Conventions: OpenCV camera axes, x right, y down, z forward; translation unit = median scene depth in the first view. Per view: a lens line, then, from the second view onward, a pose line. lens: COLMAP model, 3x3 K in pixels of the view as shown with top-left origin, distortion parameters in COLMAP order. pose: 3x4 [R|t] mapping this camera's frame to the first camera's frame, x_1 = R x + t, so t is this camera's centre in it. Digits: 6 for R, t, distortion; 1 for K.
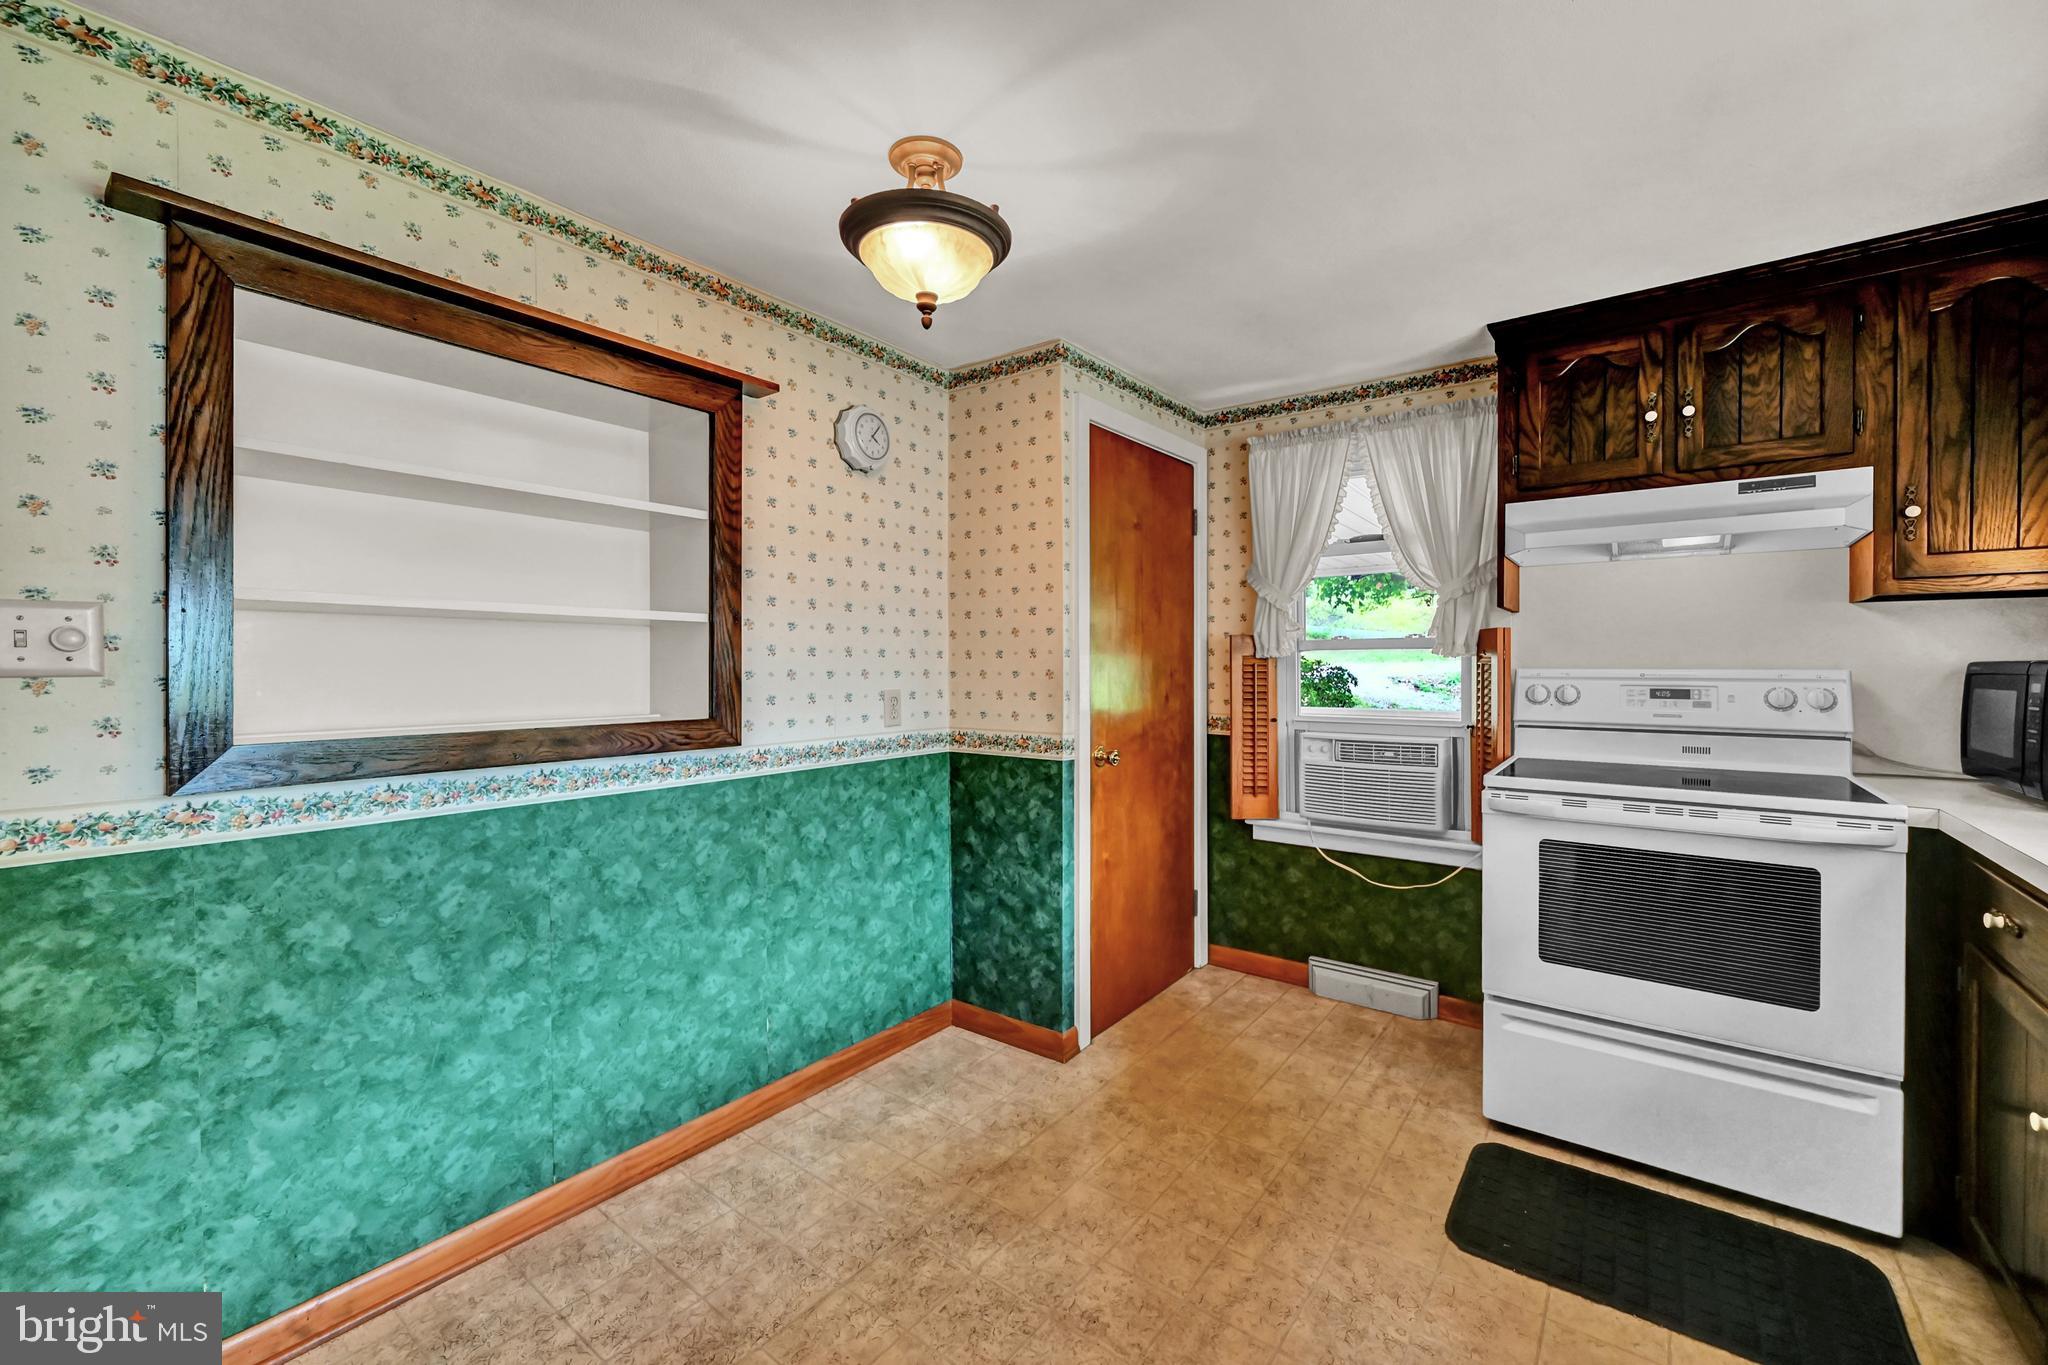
lens RADIAL K [[818.3, 0, 1028.6], [0, 818.3, 669.9], [0, 0, 1]] dist [0.001567, 0.001878]
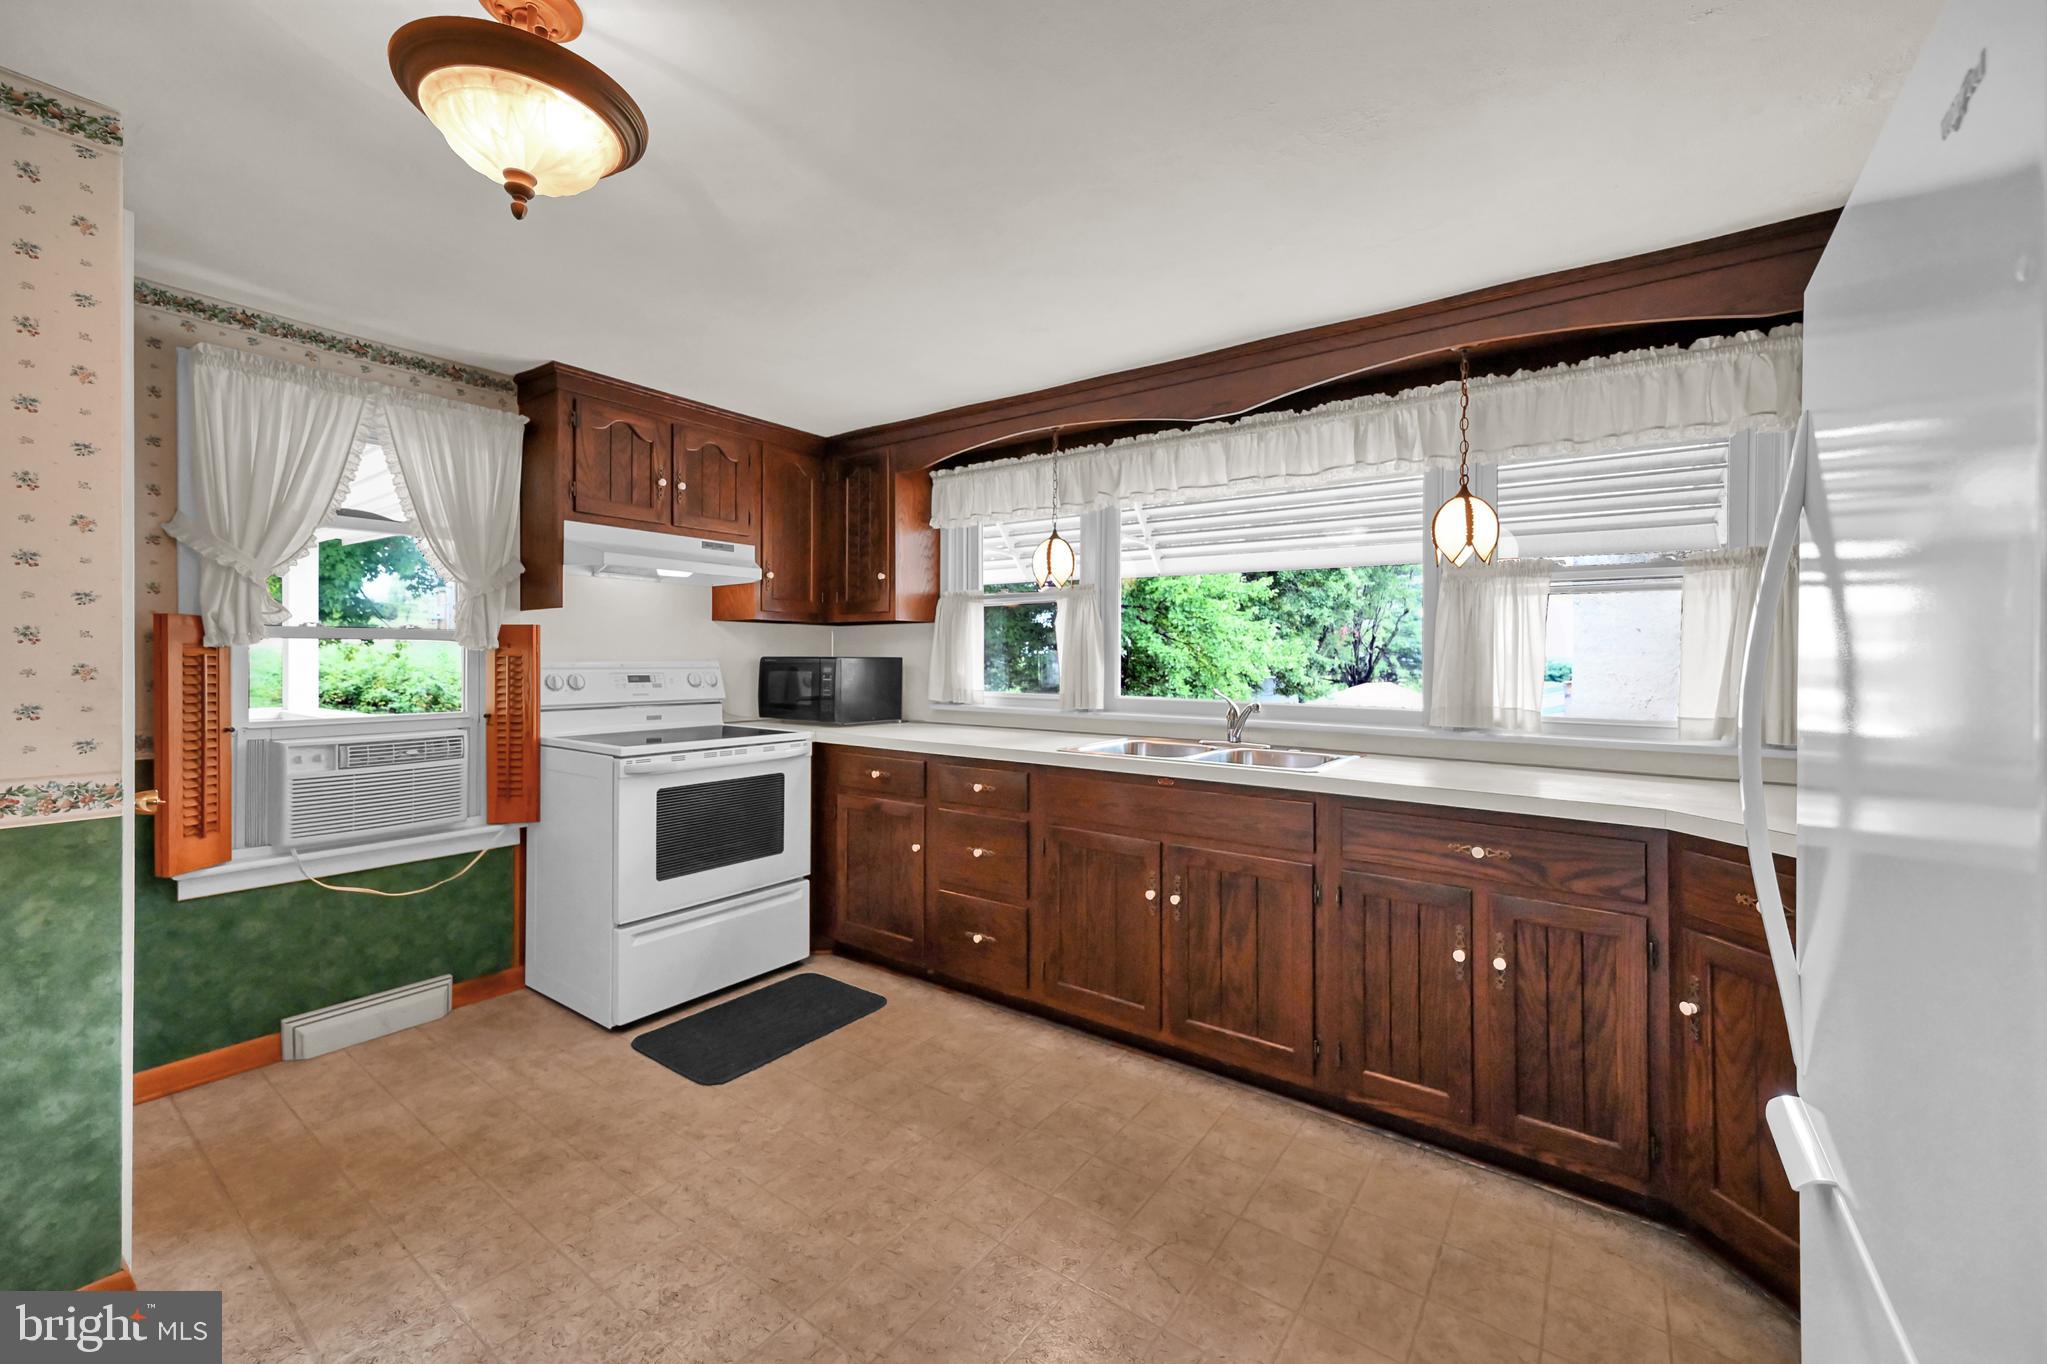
lens RADIAL K [[817.9, 0, 1024.3], [0, 817.9, 665.4], [0, 0, 1]] dist [0.001567, 0.001878]
pose [[-0.017879, -0.004790, 0.999829, -0.566146], [0.005361, 0.999974, 0.004886, 0.002503], [-0.999826, 0.005447, -0.017853, 0.344741]]
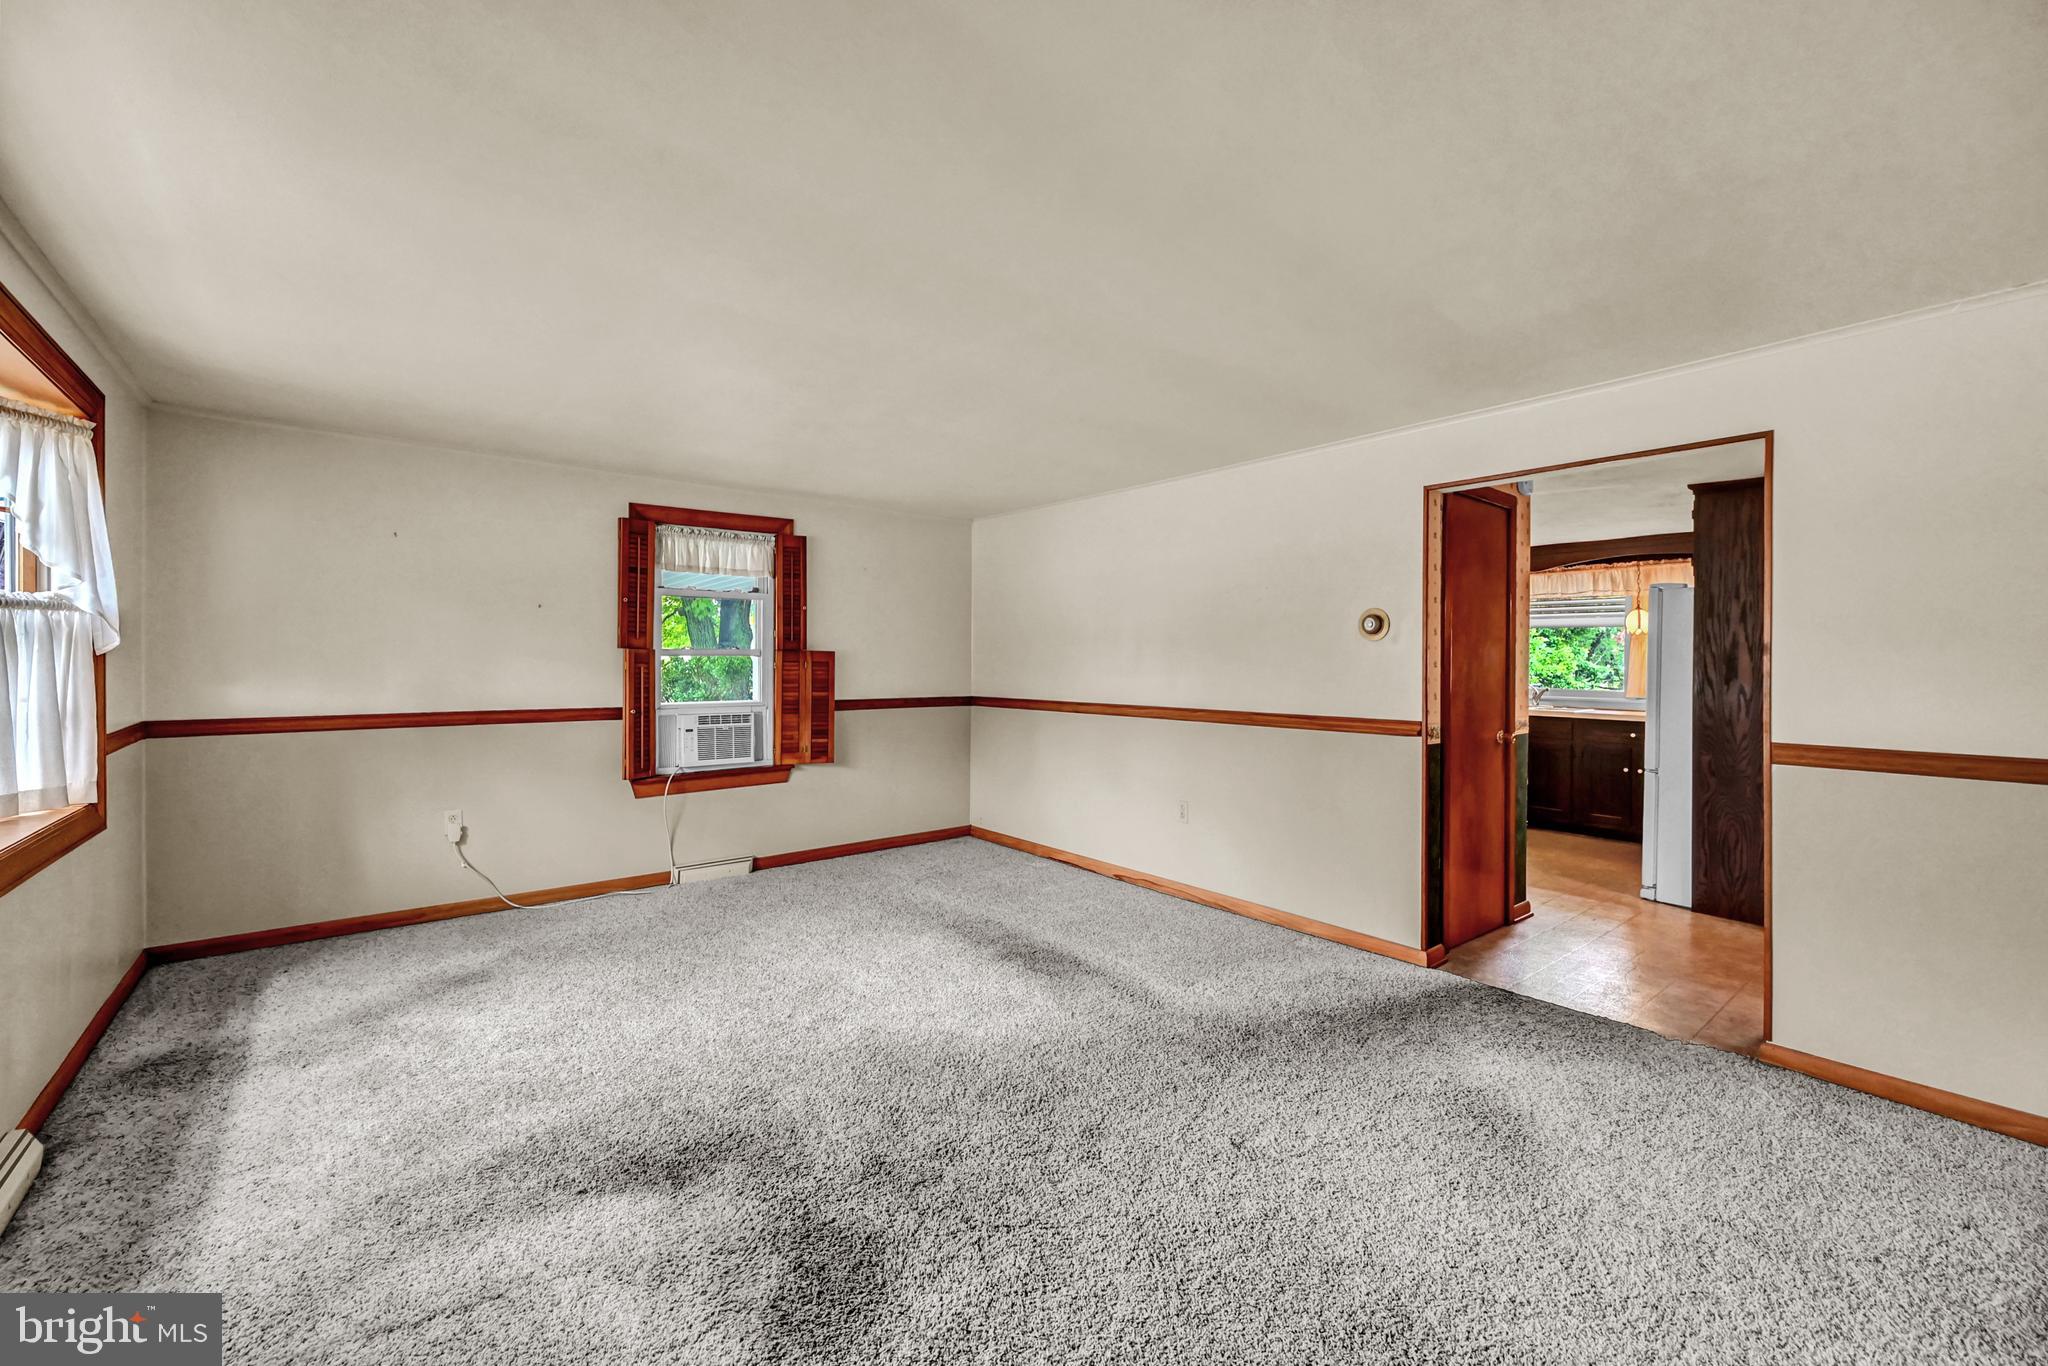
lens RADIAL K [[818.3, 0, 1024.4], [0, 818.3, 676.1], [0, 0, 1]] dist [0.001567, 0.001878]
pose [[0.241428, -0.009920, 0.970368, -1.304596], [0.005702, 0.999945, 0.008804, -0.003530], [-0.970402, 0.003407, 0.241471, 0.606188]]
